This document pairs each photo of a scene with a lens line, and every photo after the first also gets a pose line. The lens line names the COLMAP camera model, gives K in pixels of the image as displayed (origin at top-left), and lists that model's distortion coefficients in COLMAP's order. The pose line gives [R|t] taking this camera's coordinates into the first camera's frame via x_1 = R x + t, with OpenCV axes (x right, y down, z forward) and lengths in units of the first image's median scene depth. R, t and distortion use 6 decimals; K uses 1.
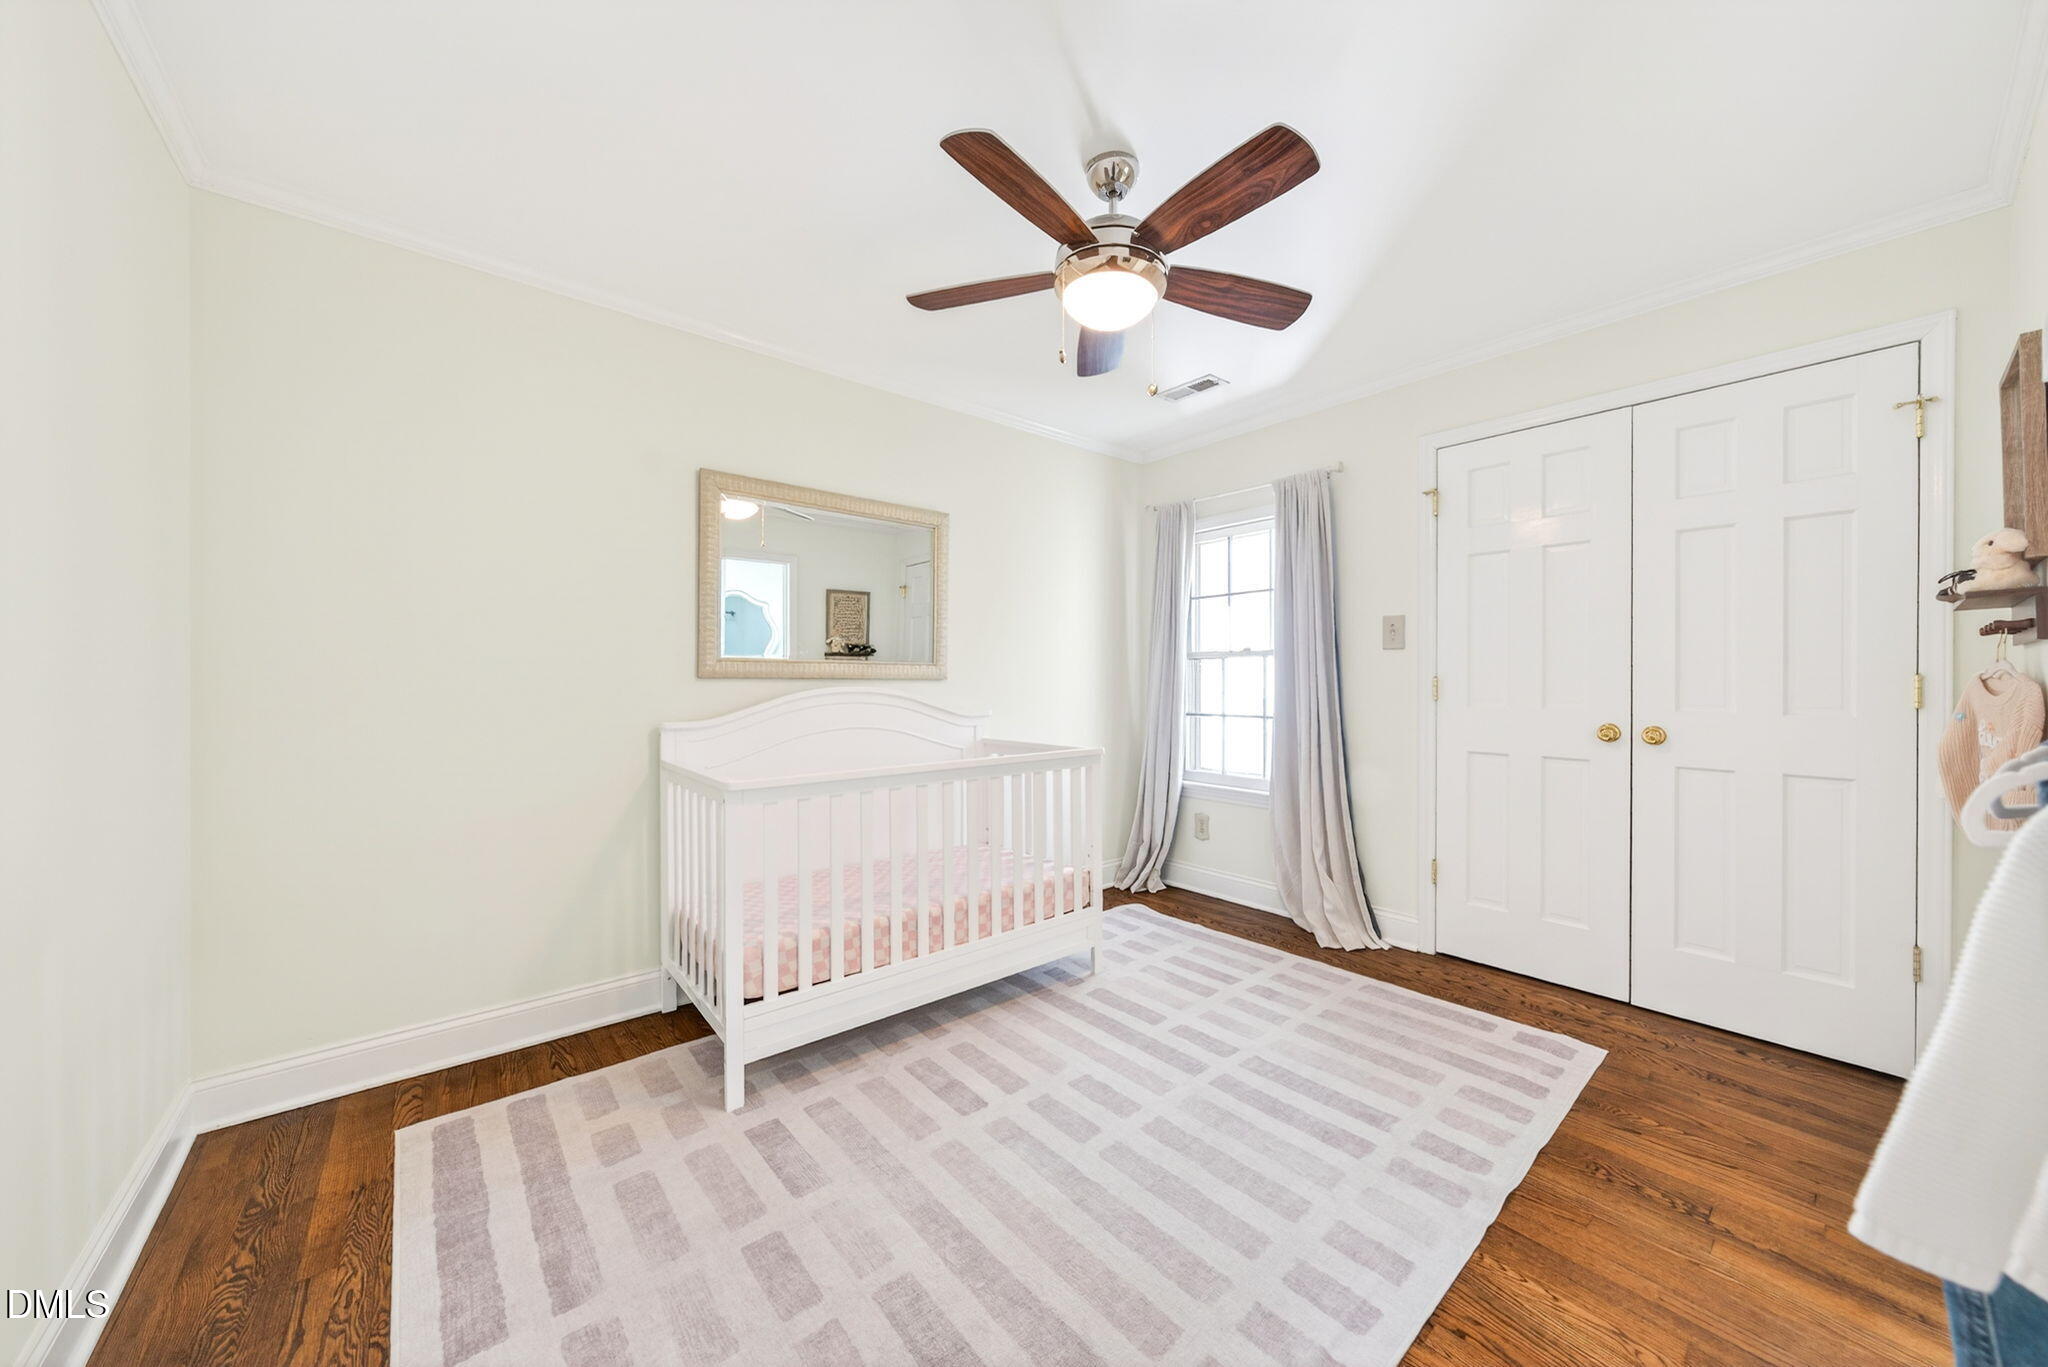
lens RADIAL K [[719.0, 0, 1017.2], [0, 719.0, 673.2], [0, 0, 1]] dist [-0.000131, -0.000111]
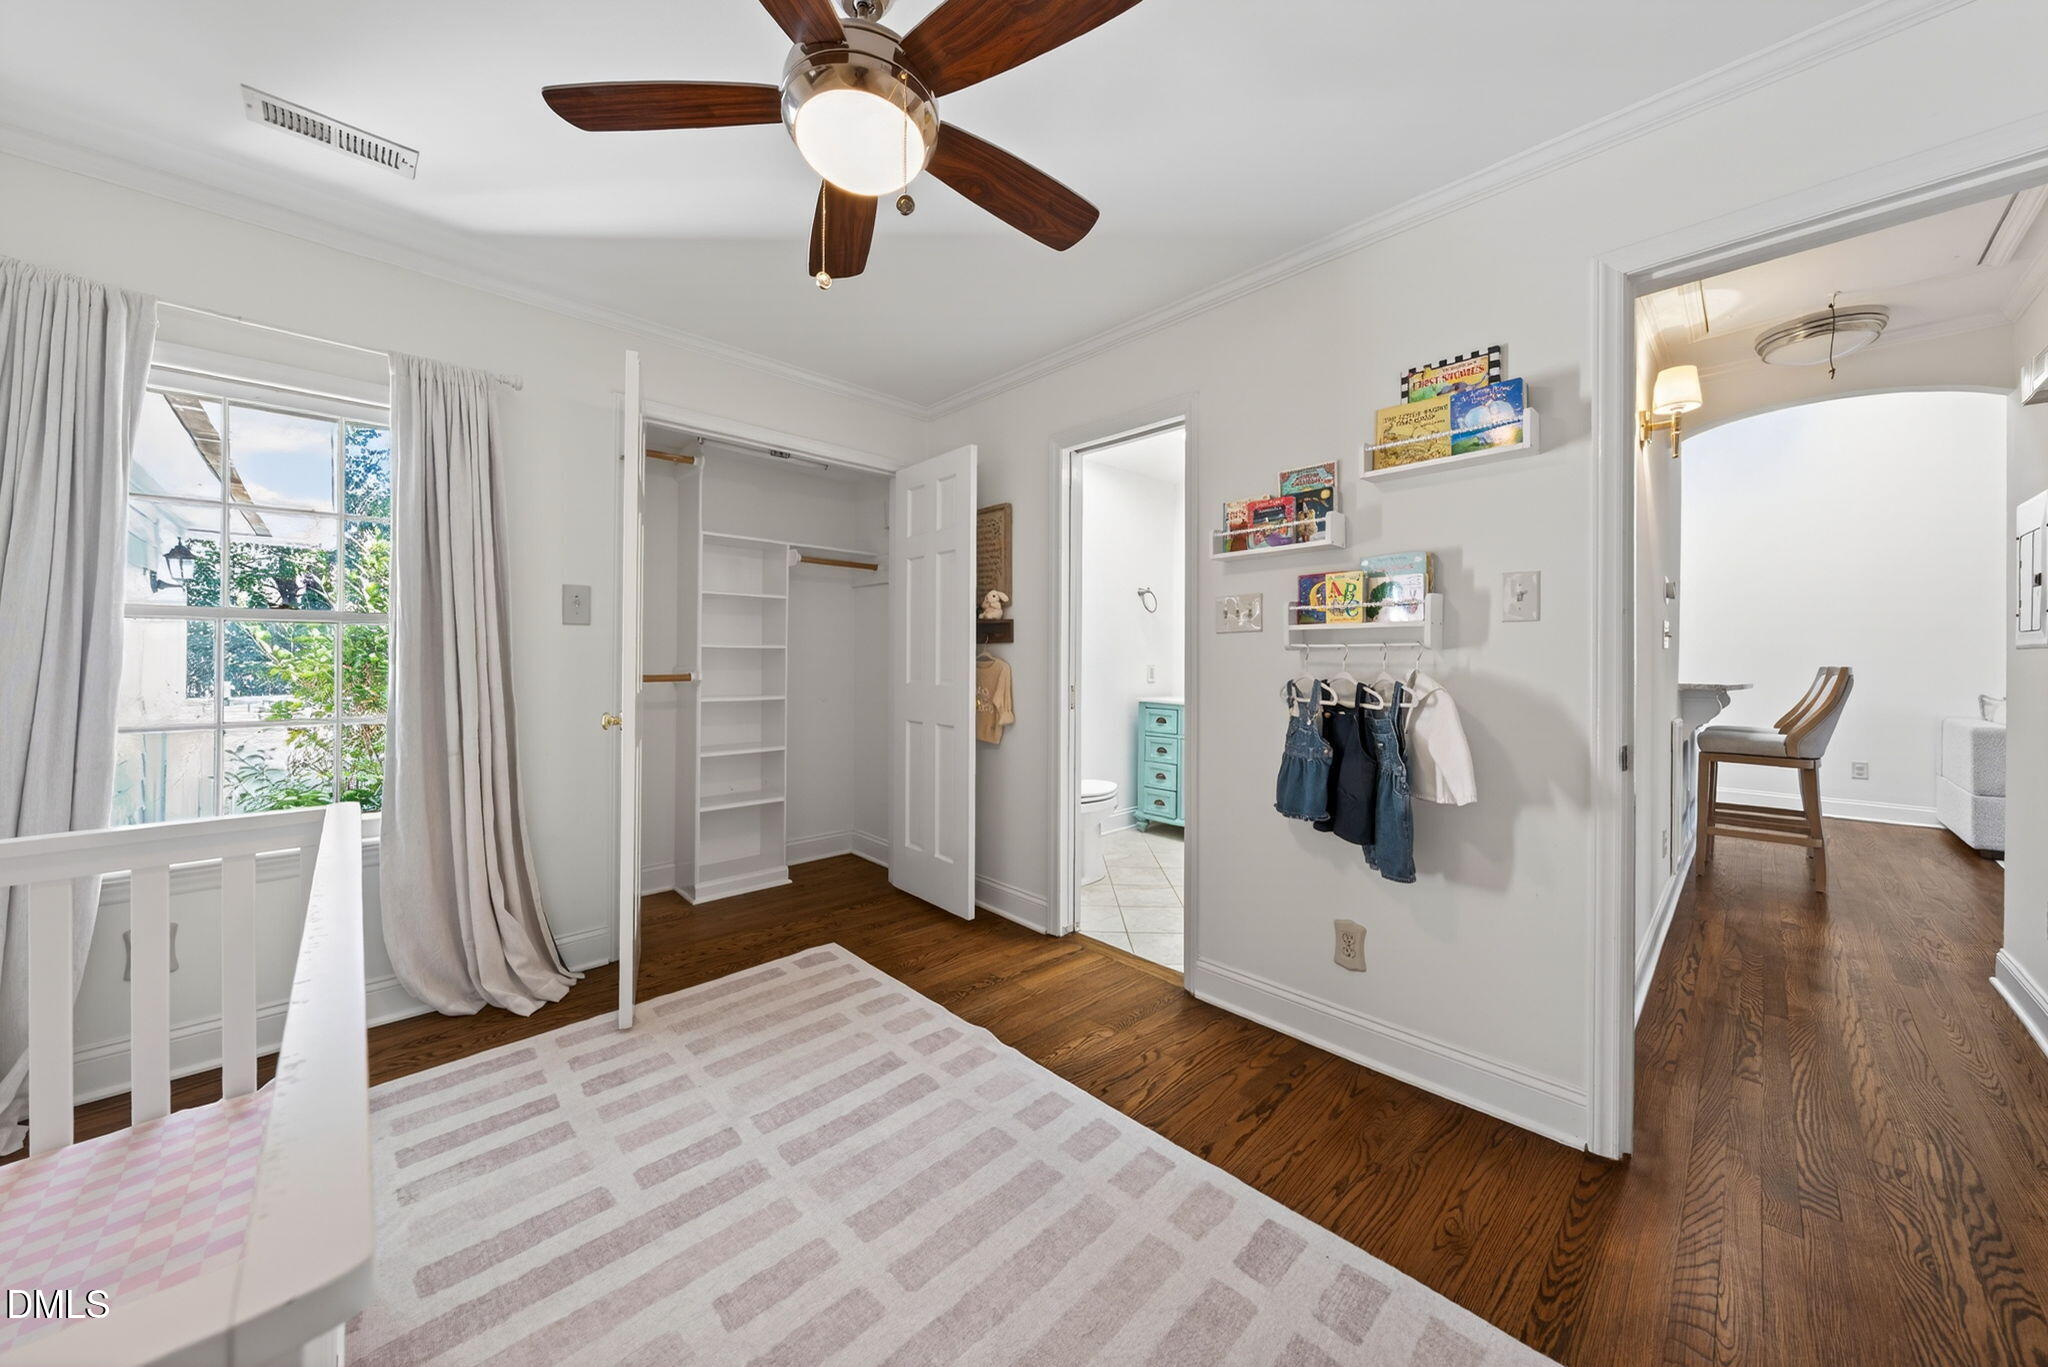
lens RADIAL K [[714.4, 0, 1036.2], [0, 714.4, 645.9], [0, 0, 1]] dist [-0.000490, -0.000421]
pose [[-0.084762, 0.016653, 0.996262, -0.510538], [-0.010478, 0.999790, -0.017603, 0.002320], [-0.996346, -0.011930, -0.084569, 0.733118]]
